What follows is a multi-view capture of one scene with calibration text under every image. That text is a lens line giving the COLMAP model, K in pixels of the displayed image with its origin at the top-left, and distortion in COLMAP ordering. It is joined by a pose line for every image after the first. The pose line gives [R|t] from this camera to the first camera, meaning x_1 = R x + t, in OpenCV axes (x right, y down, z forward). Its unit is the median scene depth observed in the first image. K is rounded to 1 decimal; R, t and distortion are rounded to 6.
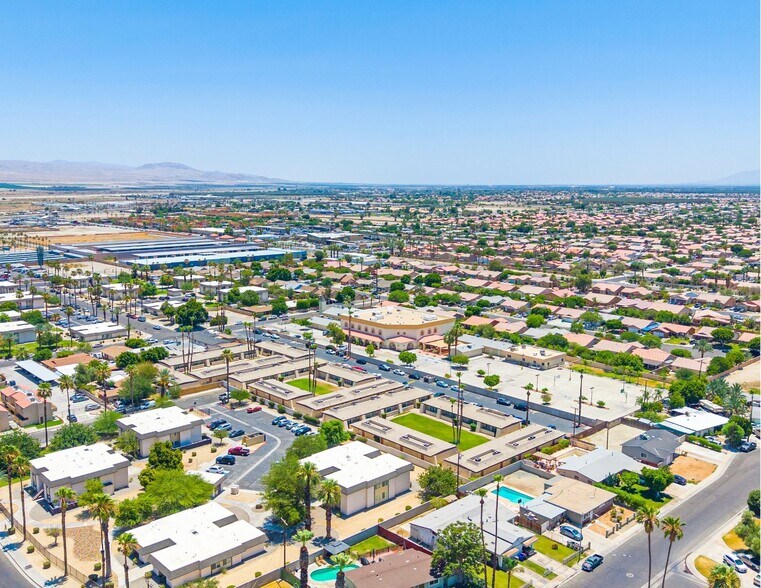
lens RADIAL K [[698.5, 0, 380.5], [0, 698.5, 294.0], [0, 0, 1]] dist [0.122191, -0.268952]
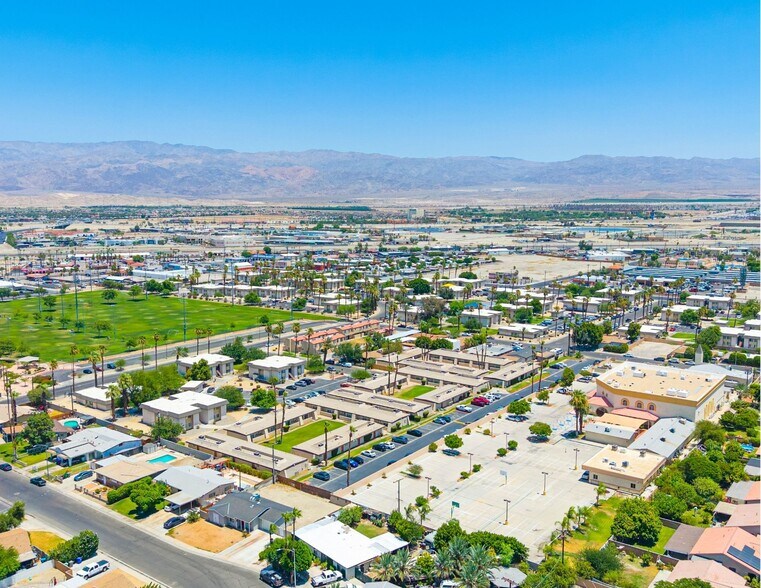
lens RADIAL K [[698.5, 0, 380.5], [0, 698.5, 294.0], [0, 0, 1]] dist [0.122191, -0.268952]
pose [[0.172373, 0.128665, -0.976593, 1.011126], [-0.153427, 0.982839, 0.102407, -0.131394], [0.973010, 0.132183, 0.189155, 0.788491]]
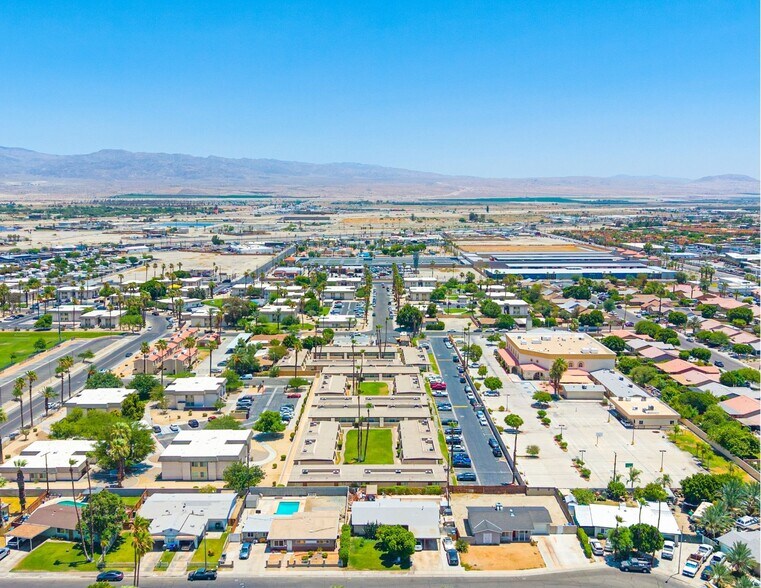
lens RADIAL K [[698.5, 0, 380.5], [0, 698.5, 294.0], [0, 0, 1]] dist [0.122191, -0.268952]
pose [[0.732668, 0.092464, -0.674276, 0.666679], [-0.105033, 0.994221, 0.022210, -0.040355], [0.672433, 0.054549, 0.738146, 0.237629]]
